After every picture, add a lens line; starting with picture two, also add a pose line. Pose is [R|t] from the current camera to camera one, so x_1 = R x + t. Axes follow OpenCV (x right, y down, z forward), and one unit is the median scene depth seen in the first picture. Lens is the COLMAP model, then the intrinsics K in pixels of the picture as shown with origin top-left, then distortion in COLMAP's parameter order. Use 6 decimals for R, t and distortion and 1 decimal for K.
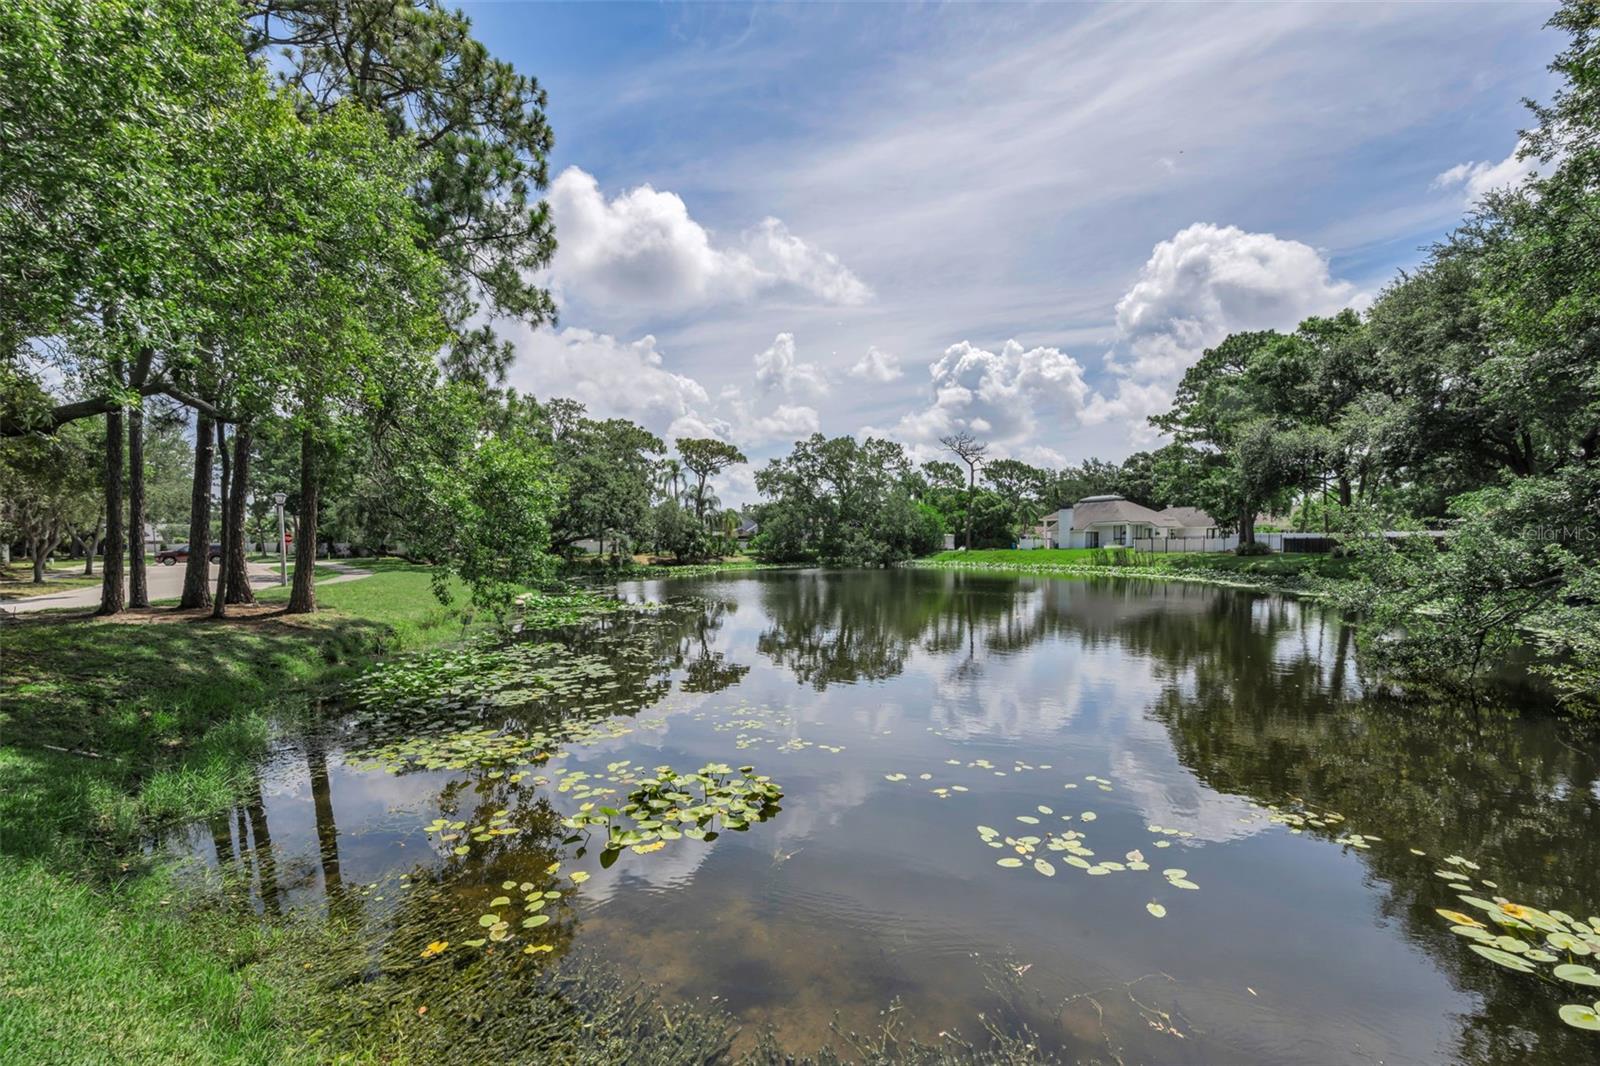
lens RADIAL K [[642.6, 0, 804.1], [0, 642.6, 569.7], [0, 0, 1]] dist [0.001000, 0.000075]
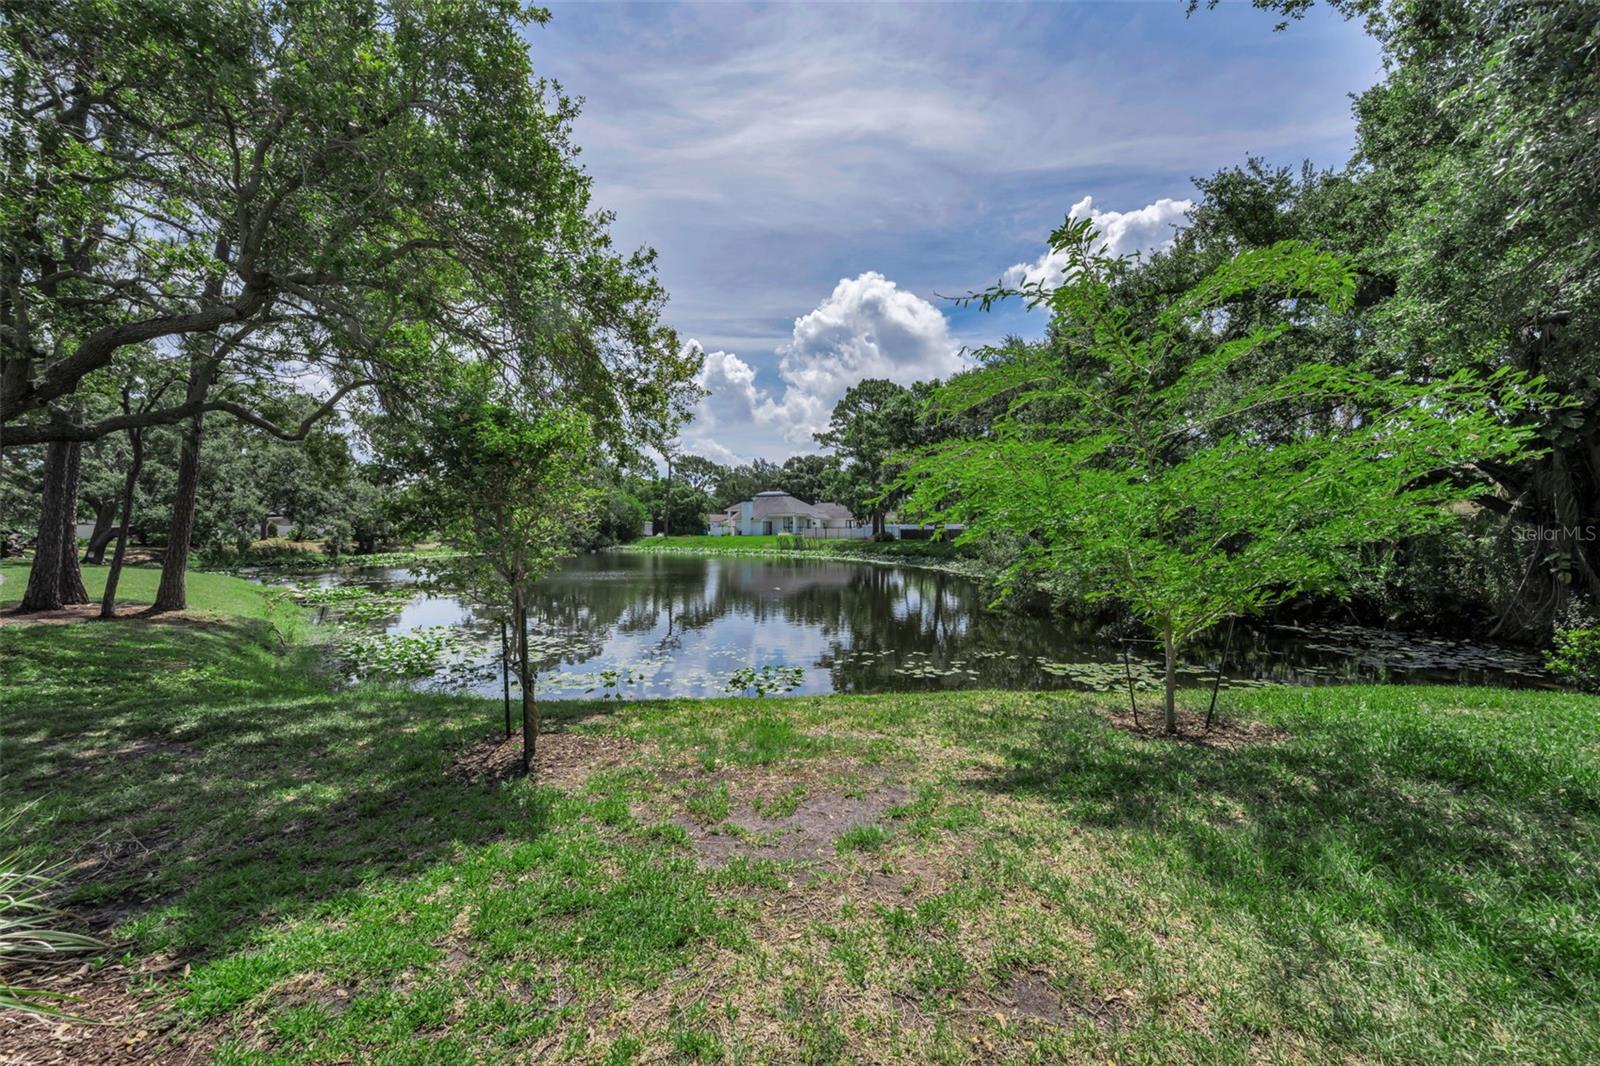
lens RADIAL K [[637.0, 0, 808.7], [0, 637.0, 529.7], [0, 0, 1]] dist [0.000029, 0.000411]
pose [[0.857758, 0.006798, 0.514008, -0.098463], [0.012256, 0.999358, -0.033670, -0.001944], [-0.513907, 0.035180, 0.857124, -0.064638]]
